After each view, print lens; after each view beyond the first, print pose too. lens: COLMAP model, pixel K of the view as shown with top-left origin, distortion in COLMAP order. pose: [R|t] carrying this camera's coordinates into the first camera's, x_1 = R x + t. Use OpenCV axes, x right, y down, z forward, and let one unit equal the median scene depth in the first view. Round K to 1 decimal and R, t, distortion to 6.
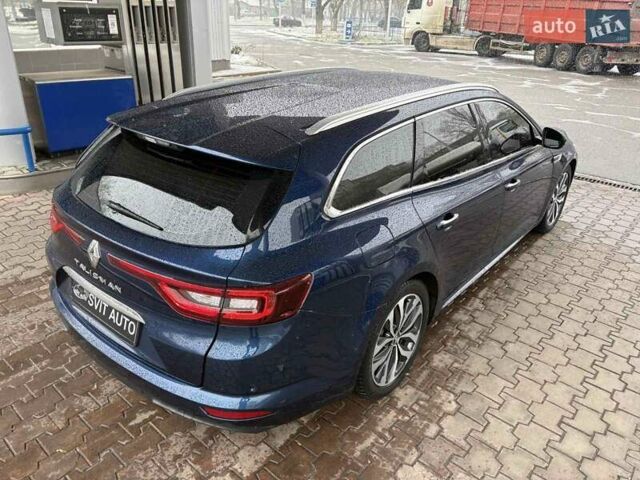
lens RADIAL K [[492.4, 0, 307.6], [0, 492.4, 241.2], [0, 0, 1]] dist [0.047937, -0.037770]
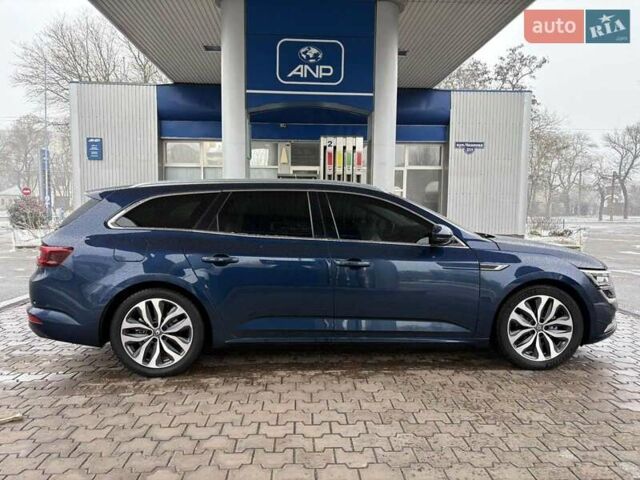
lens RADIAL K [[492.4, 0, 307.6], [0, 492.4, 241.2], [0, 0, 1]] dist [0.047937, -0.037770]
pose [[0.670982, 0.026943, -0.740984, 1.490240], [-0.299708, 0.923919, -0.237799, 0.162851], [0.678203, 0.381638, 0.628008, 0.313431]]
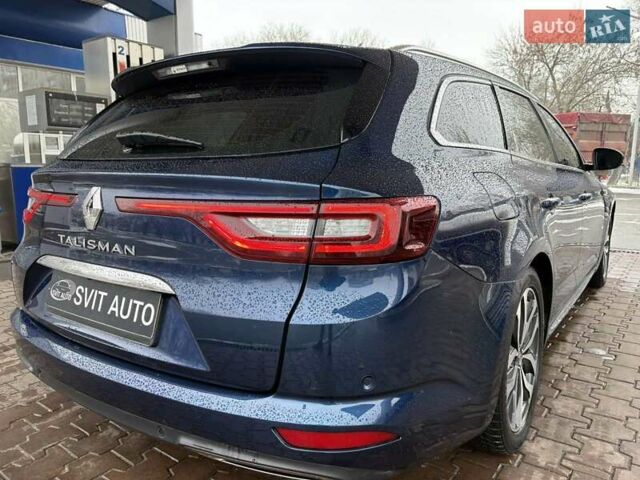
lens RADIAL K [[492.4, 0, 307.6], [0, 492.4, 241.2], [0, 0, 1]] dist [0.047937, -0.037770]
pose [[0.996678, -0.045985, 0.067213, -0.156284], [0.063304, 0.956673, -0.284199, 0.220481], [-0.051232, 0.287510, 0.956406, 0.301754]]
